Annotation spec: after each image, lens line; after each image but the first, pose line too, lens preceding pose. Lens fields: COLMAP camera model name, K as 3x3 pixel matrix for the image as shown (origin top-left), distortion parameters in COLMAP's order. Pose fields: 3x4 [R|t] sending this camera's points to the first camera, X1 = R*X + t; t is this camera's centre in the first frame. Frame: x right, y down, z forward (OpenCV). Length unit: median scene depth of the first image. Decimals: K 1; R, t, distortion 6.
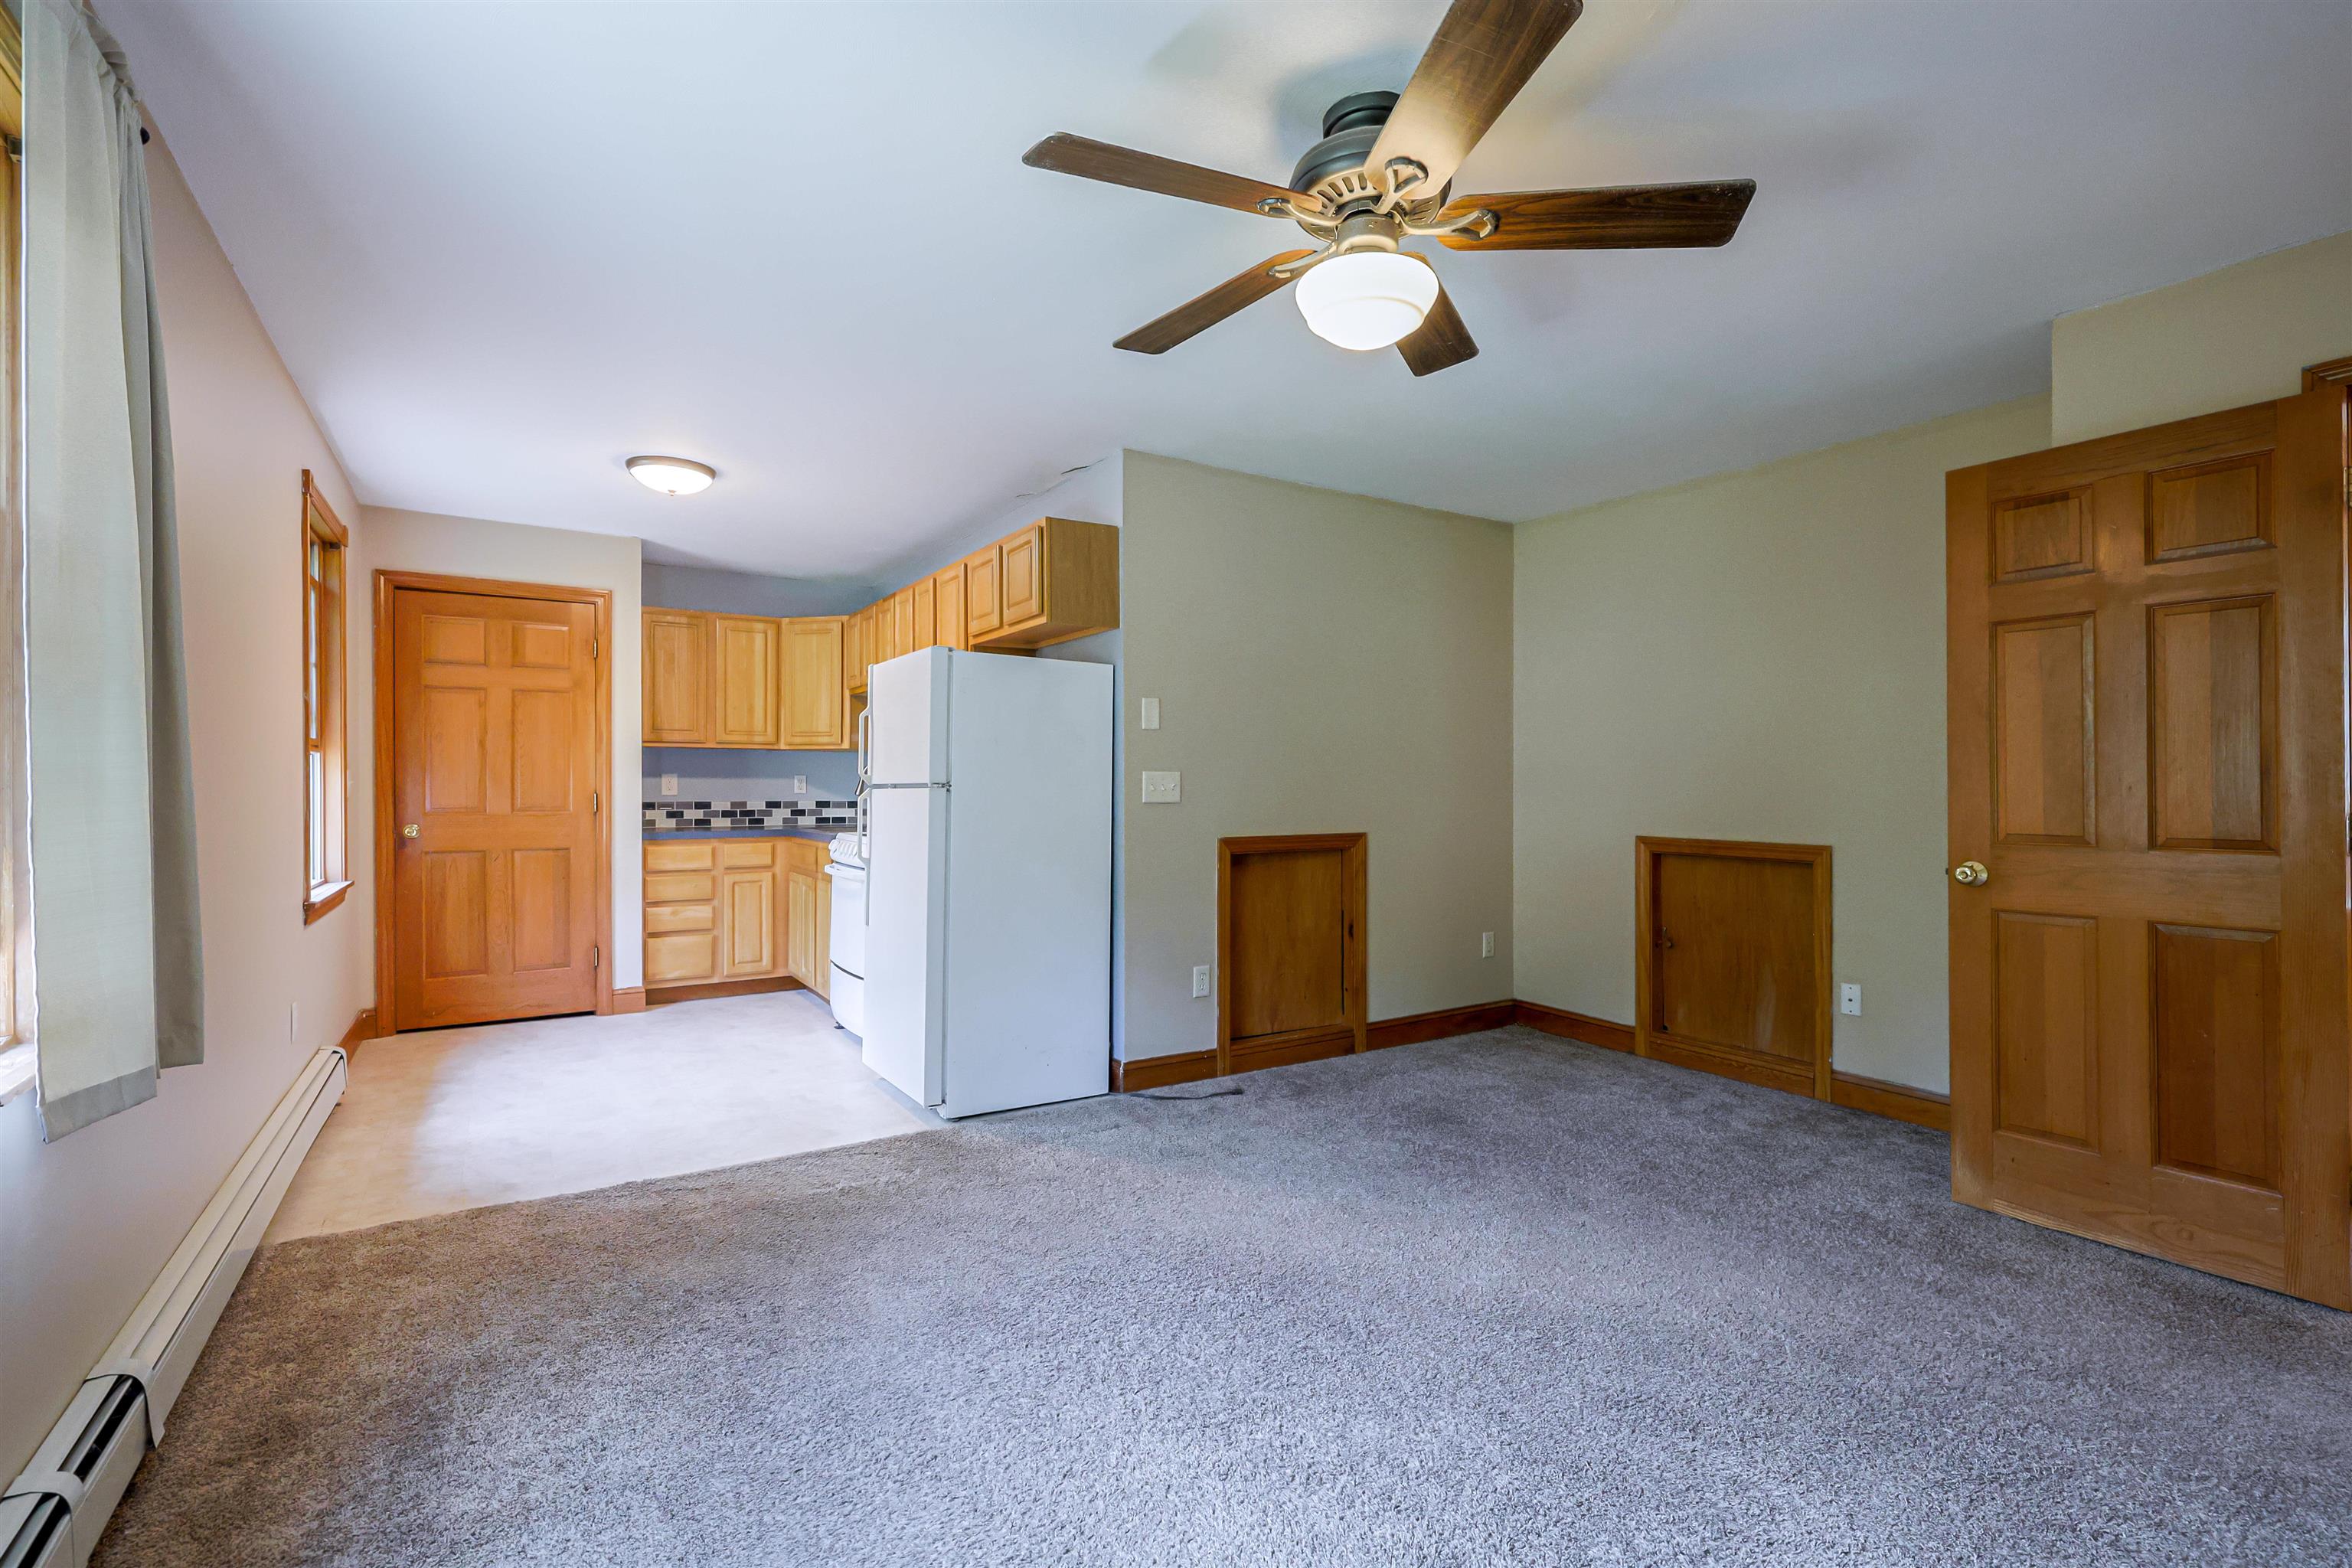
lens RADIAL K [[1047.6, 0, 1194.2], [0, 1047.6, 783.1], [0, 0, 1]] dist [-0.003855, -0.001313]
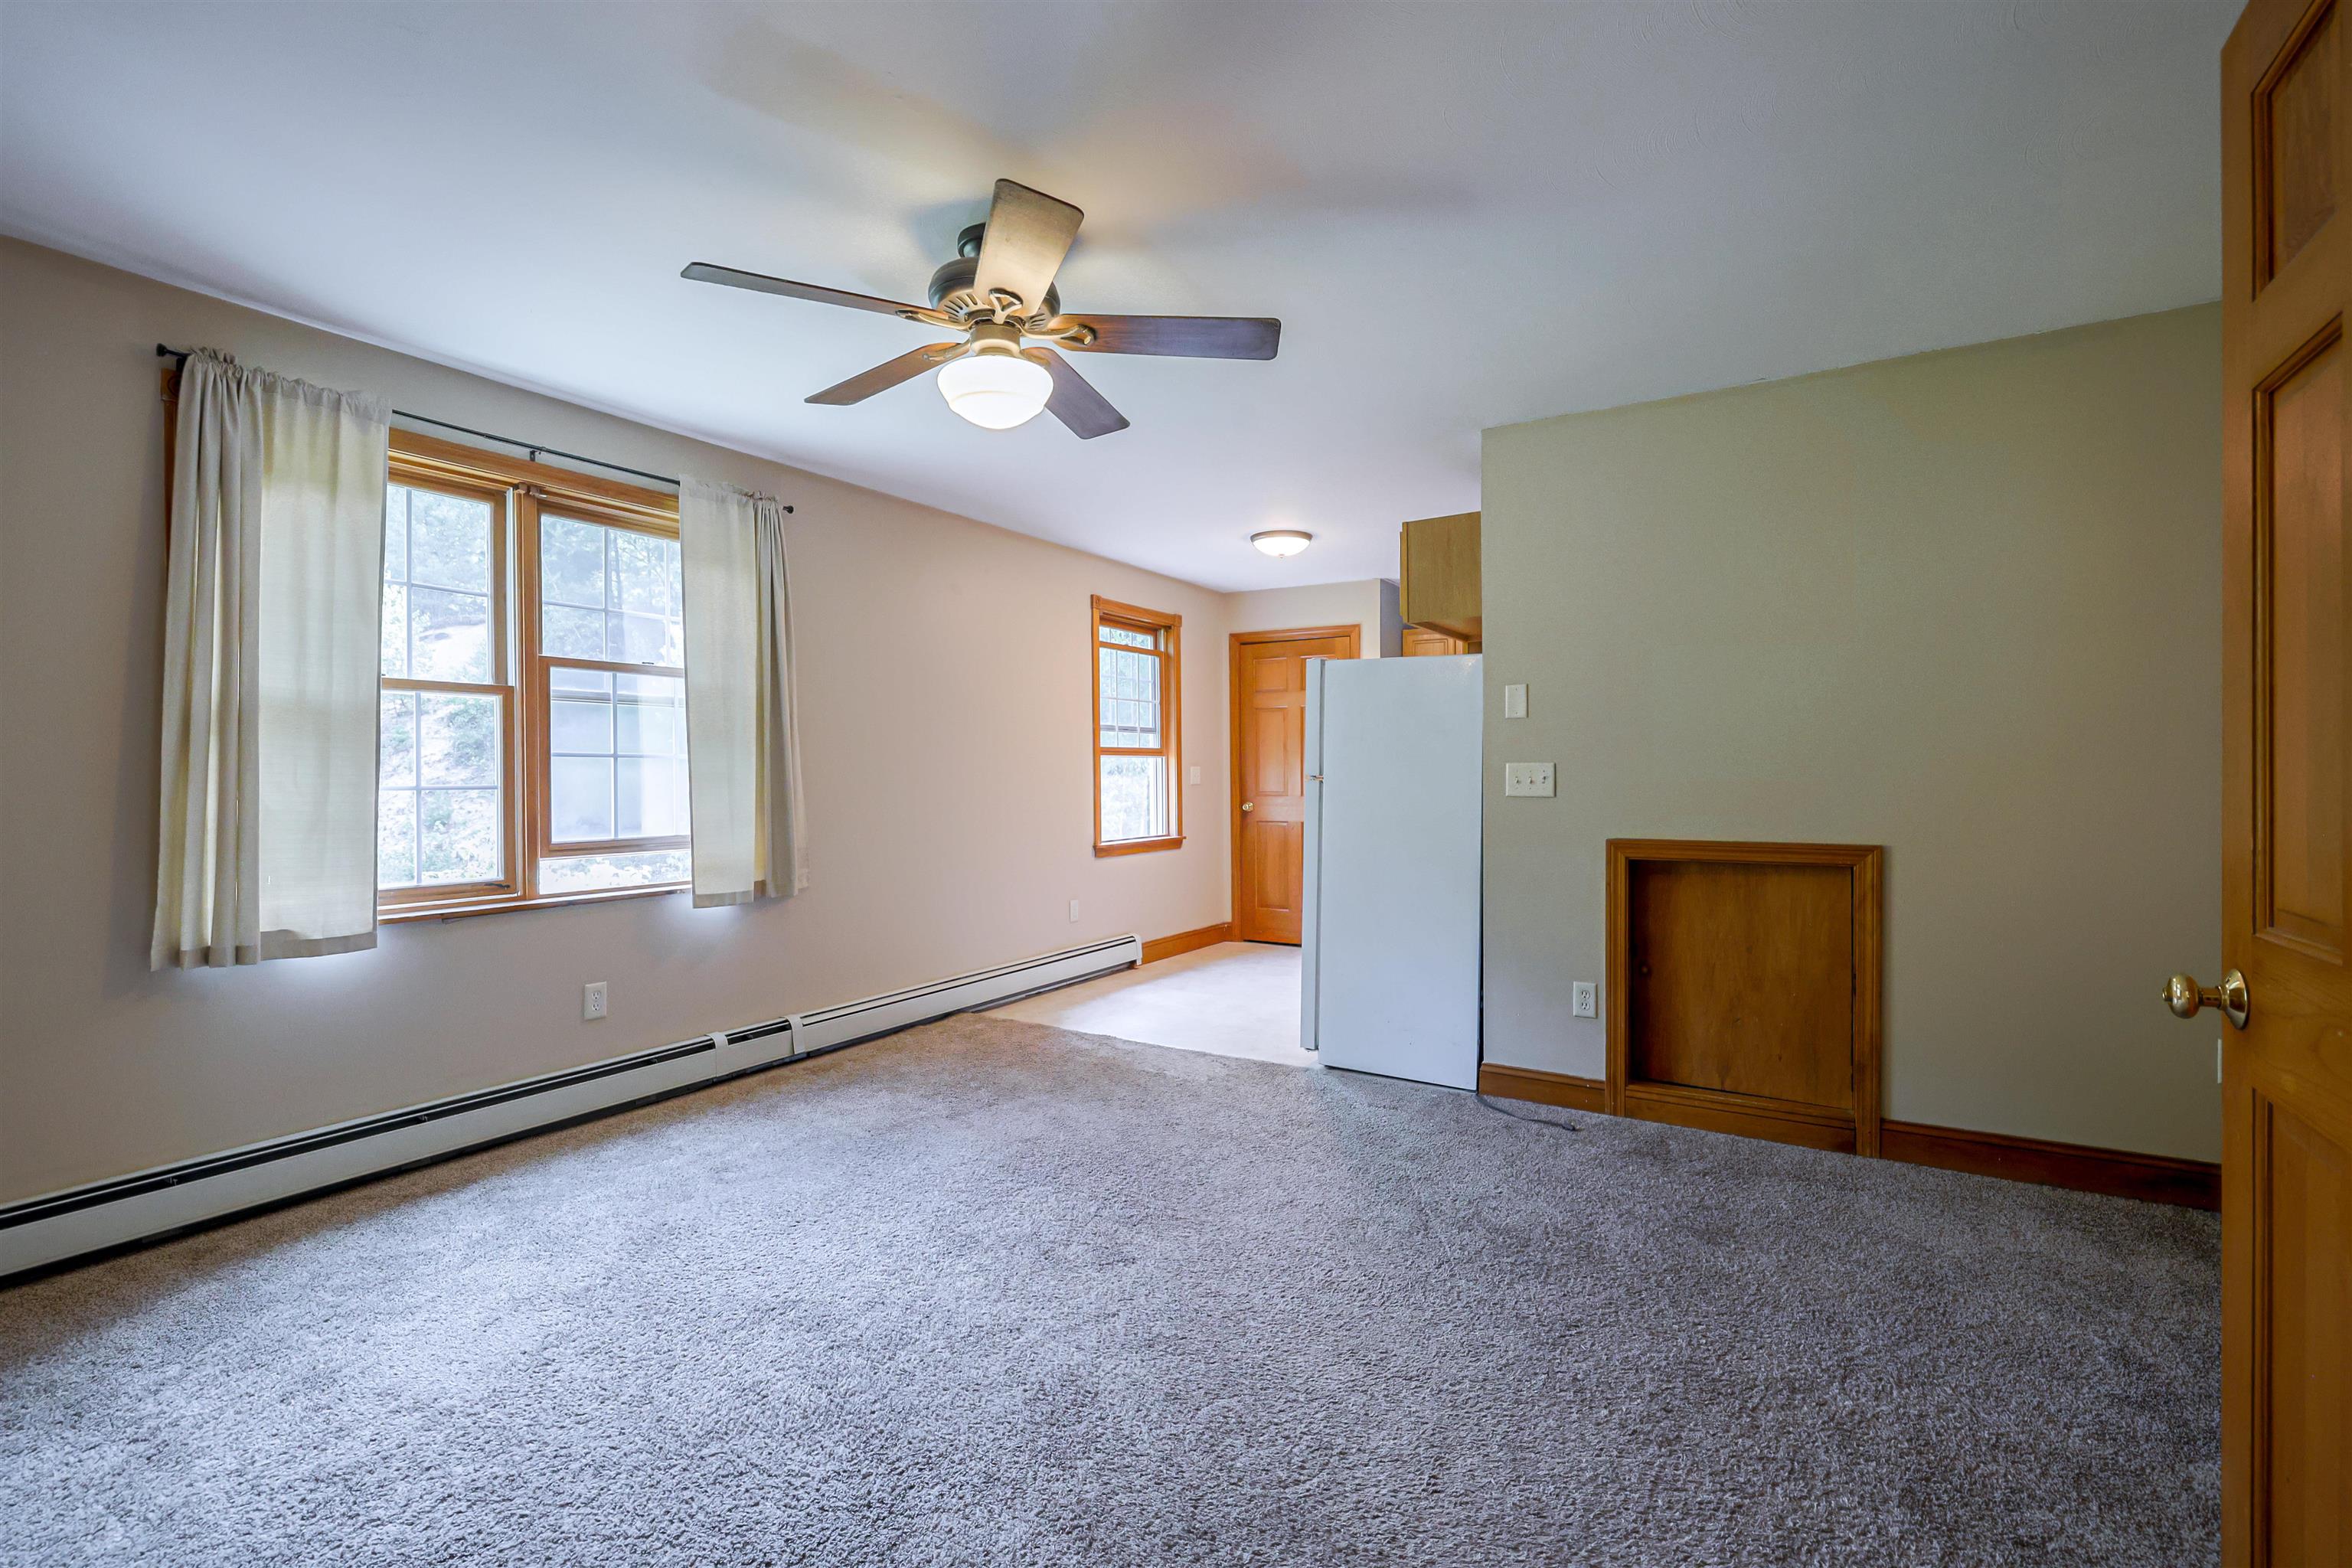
lens RADIAL K [[1047.6, 0, 1176.1], [0, 1047.6, 775.4], [0, 0, 1]] dist [-0.003855, -0.001313]
pose [[0.440079, 0.000407, -0.897959, 0.531940], [0.002870, 0.999994, 0.001859, -0.002160], [0.897955, -0.003395, 0.440075, 0.247738]]
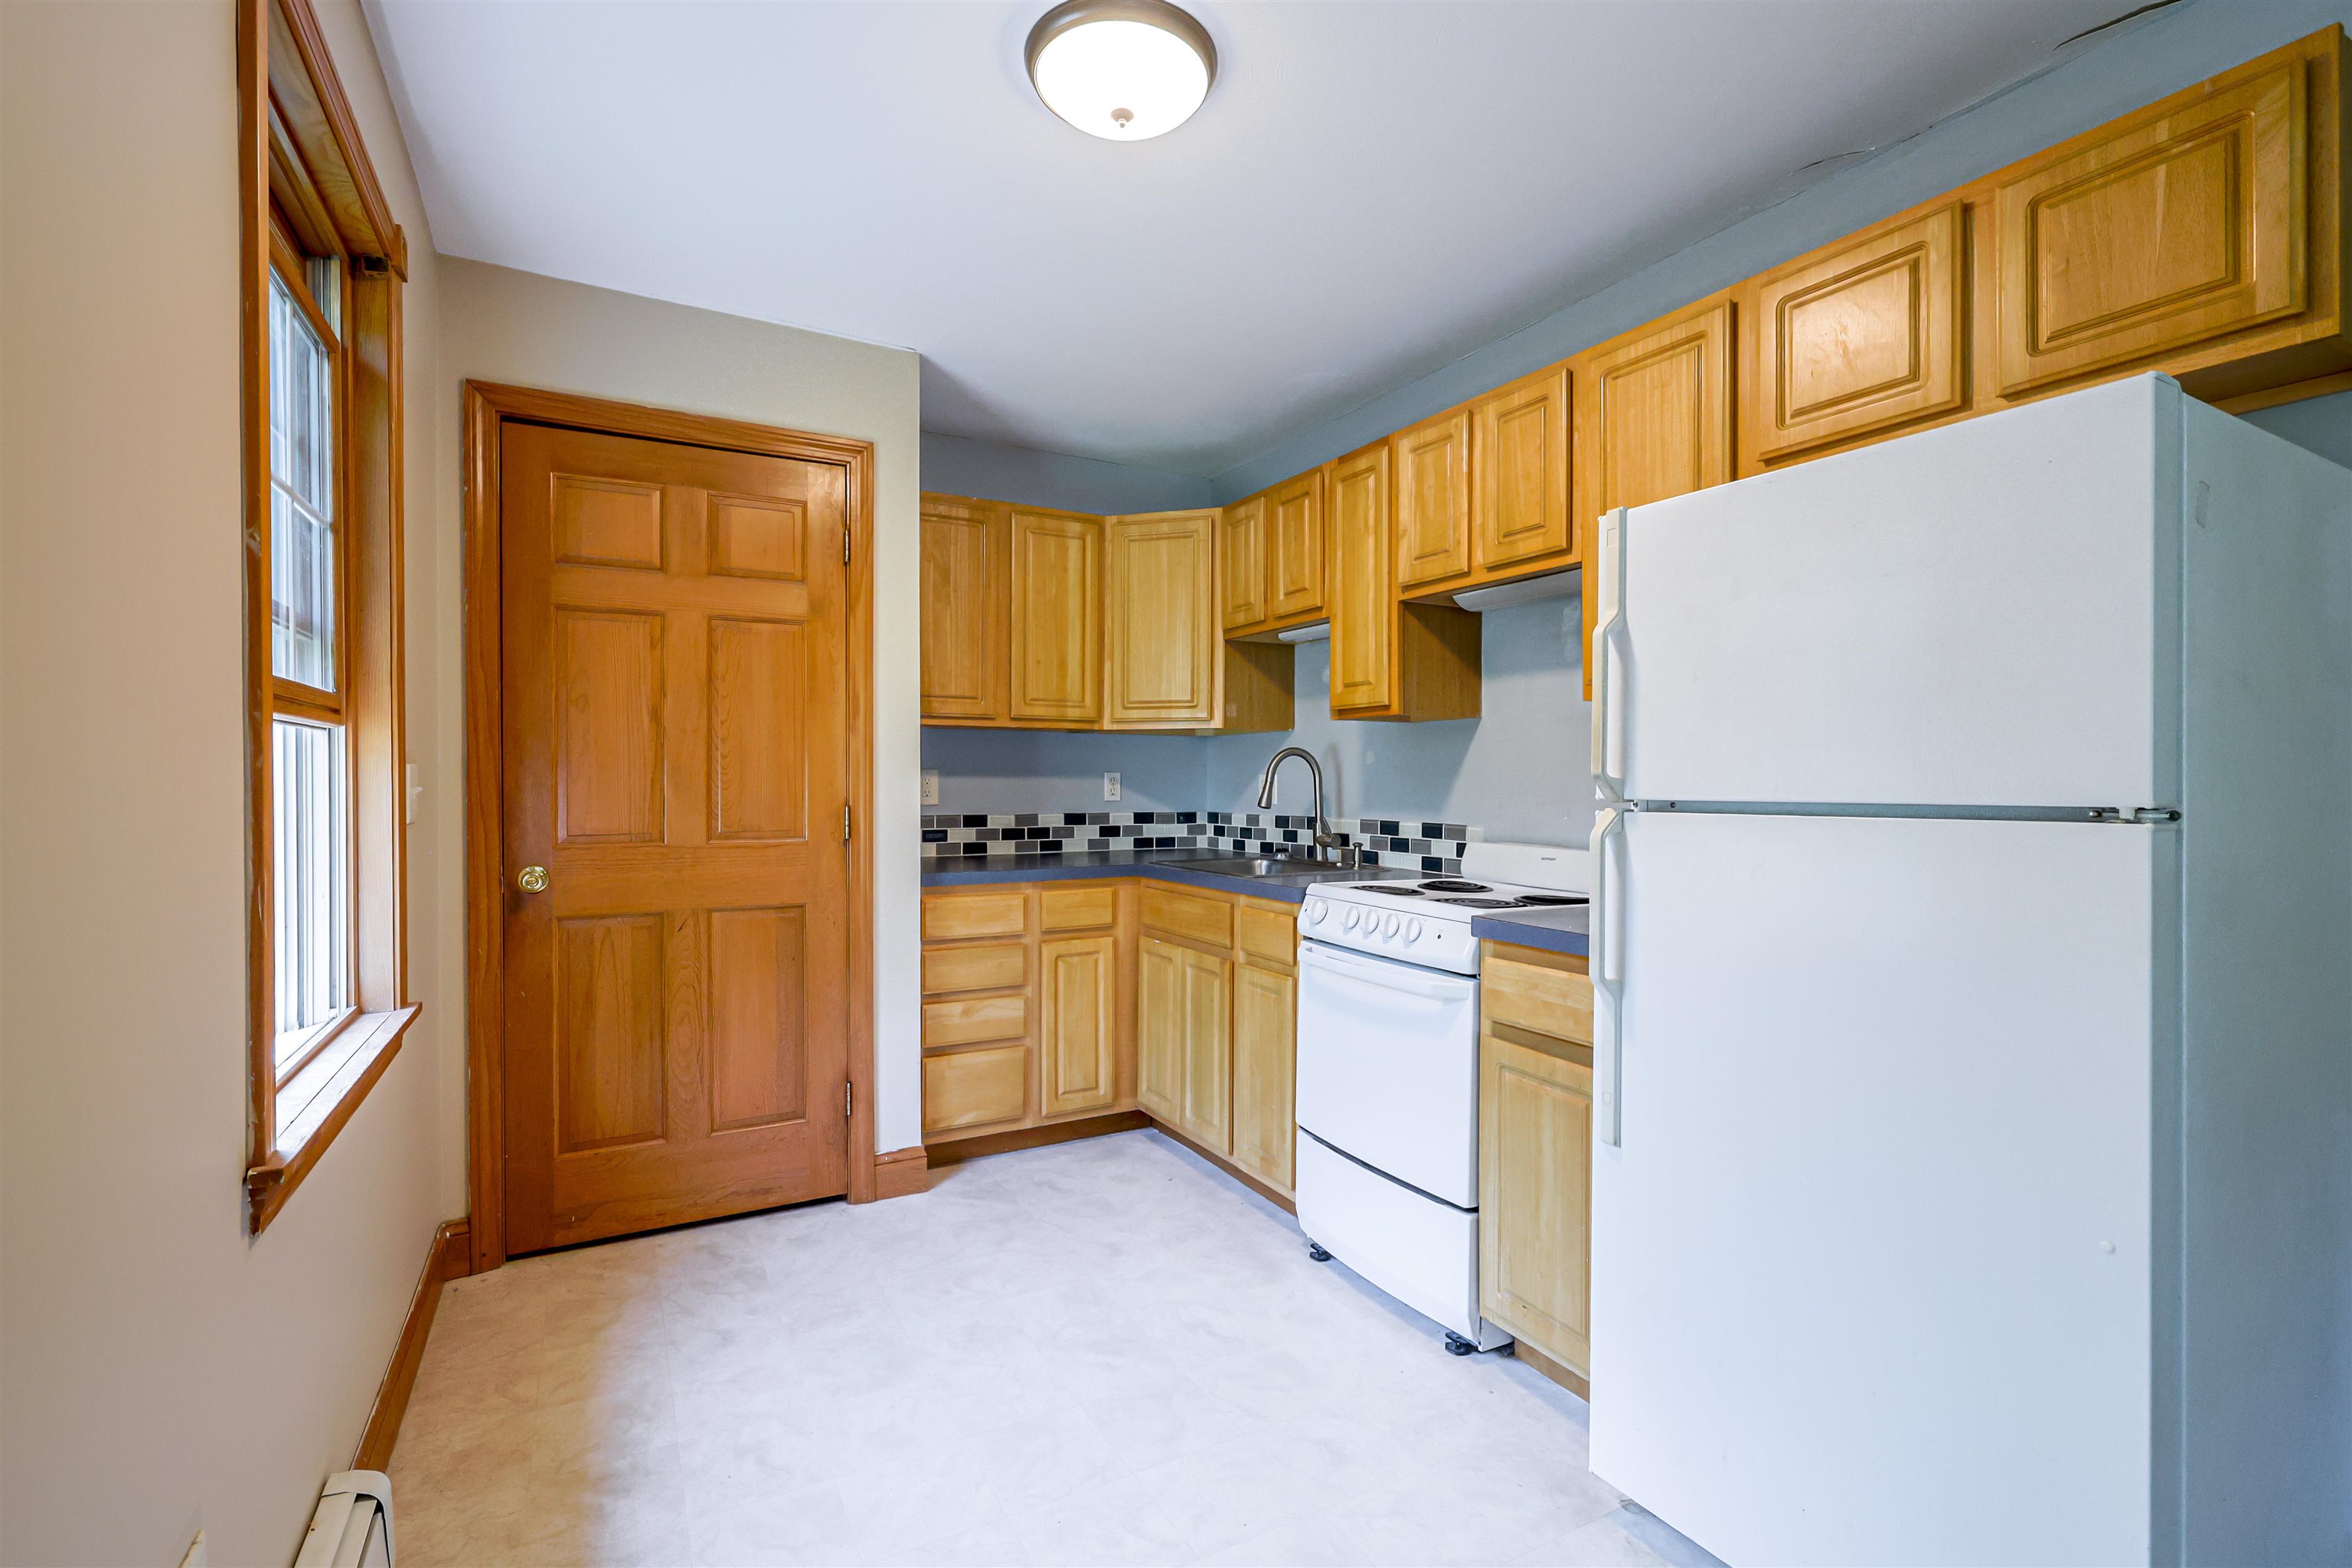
lens RADIAL K [[1047.6, 0, 1198.0], [0, 1047.6, 782.0], [0, 0, 1]] dist [-0.003855, -0.001313]
pose [[0.998050, 0.001138, -0.062411, -0.372927], [-0.000823, 0.999987, 0.005064, -0.006336], [0.062416, -0.005002, 0.998038, 0.483521]]
